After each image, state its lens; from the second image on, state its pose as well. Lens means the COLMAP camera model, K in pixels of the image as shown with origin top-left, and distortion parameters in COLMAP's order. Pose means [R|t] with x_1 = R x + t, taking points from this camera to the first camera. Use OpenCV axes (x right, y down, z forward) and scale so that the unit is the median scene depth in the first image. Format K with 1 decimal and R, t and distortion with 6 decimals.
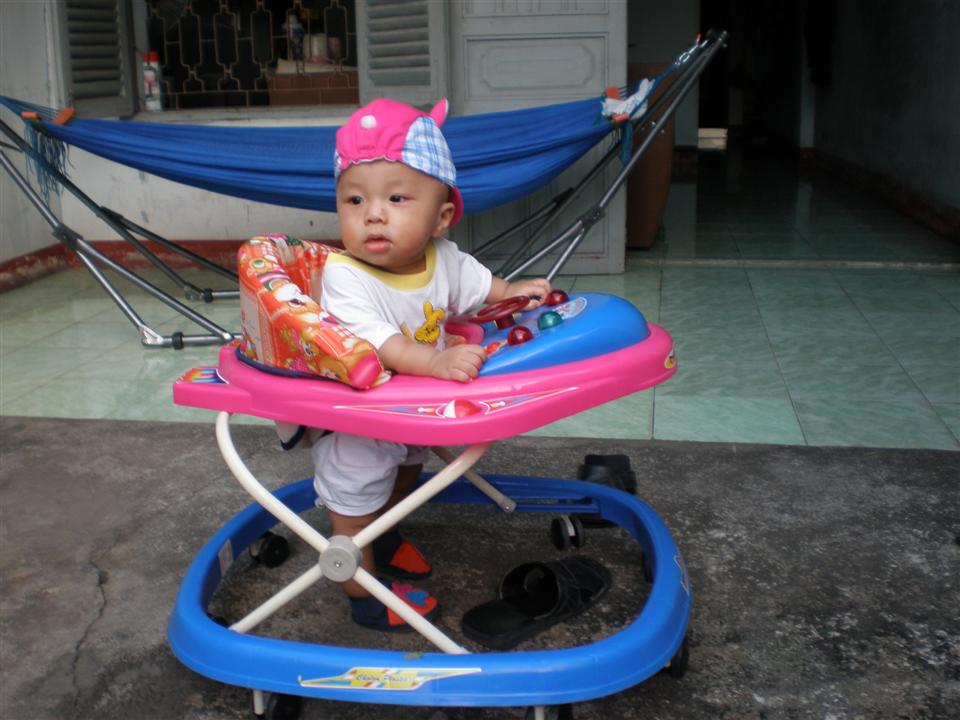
lens RADIAL K [[1032.0, 0, 468.1], [0, 1032.0, 363.8], [0, 0, 1]] dist [-0.061076, -0.199930]
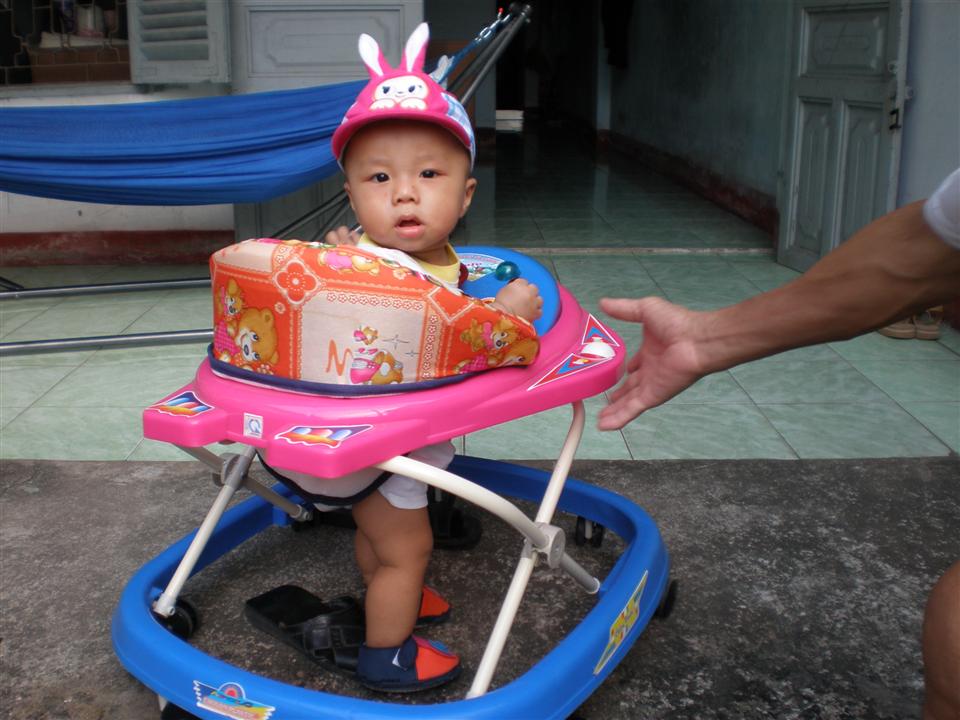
lens RADIAL K [[1032.0, 0, 468.1], [0, 1032.0, 363.8], [0, 0, 1]] dist [-0.061076, -0.199930]
pose [[0.981383, -0.030157, 0.189680, 0.018221], [0.026727, 0.999430, 0.020617, -0.033298], [-0.190193, -0.015163, 0.981630, 0.147132]]
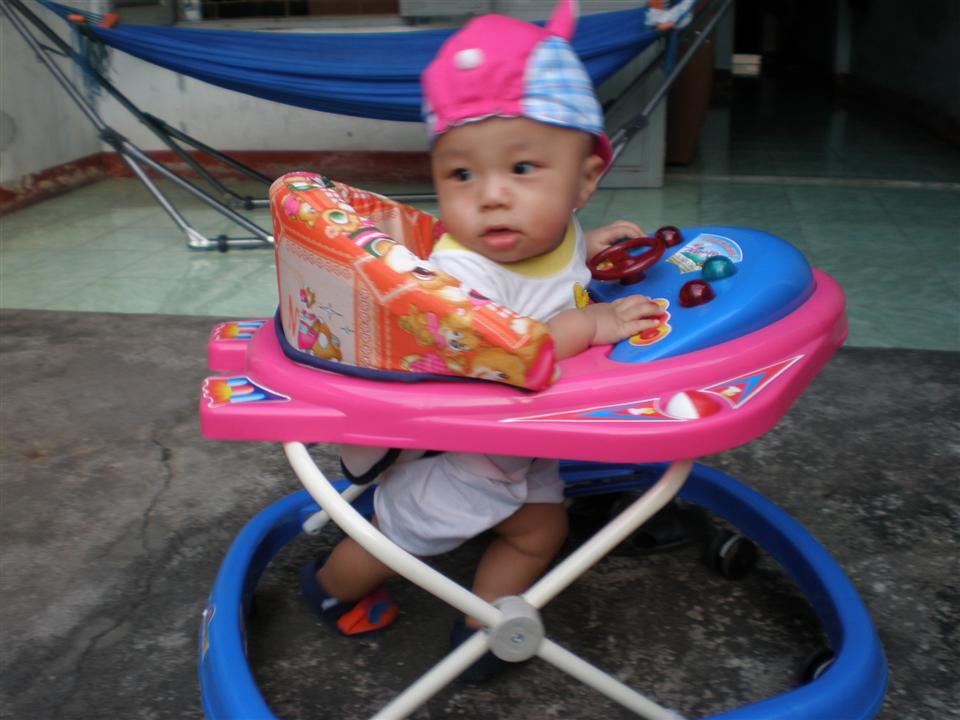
lens RADIAL K [[1032.0, 0, 468.1], [0, 1032.0, 363.8], [0, 0, 1]] dist [-0.061076, -0.199930]
pose [[0.999657, 0.016147, -0.020609, -0.030160], [-0.014731, 0.997638, 0.067090, 0.040938], [0.021644, -0.066763, 0.997534, -0.022669]]
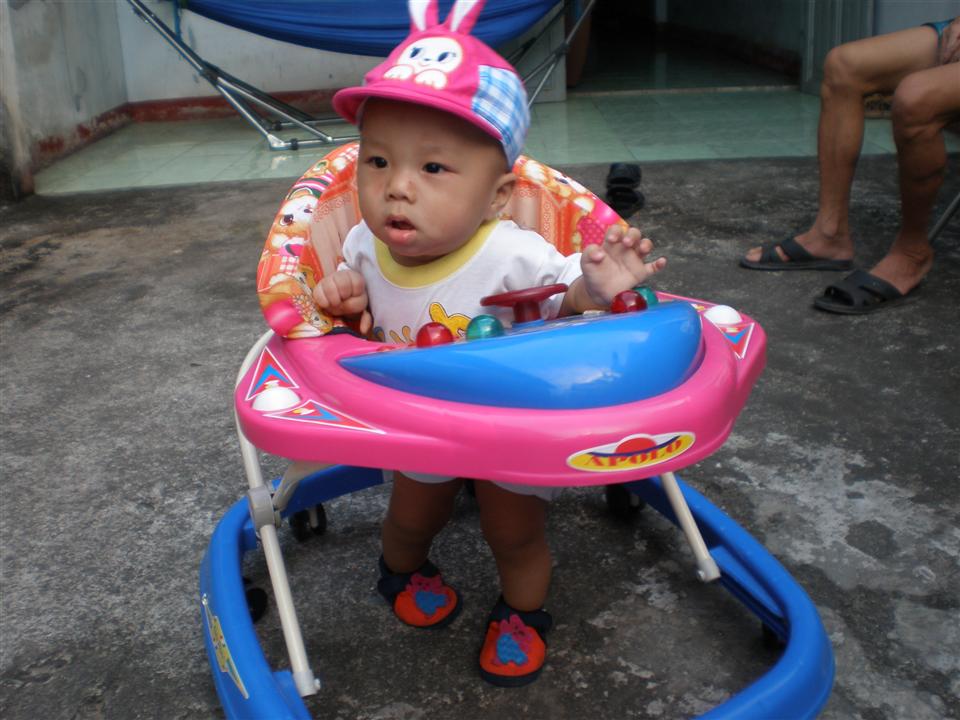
lens RADIAL K [[1032.0, 0, 468.1], [0, 1032.0, 363.8], [0, 0, 1]] dist [-0.061076, -0.199930]
pose [[0.986140, -0.078154, 0.146353, -0.463928], [0.064732, 0.993434, 0.094332, 0.278114], [-0.152765, -0.083551, 0.984724, -0.846966]]
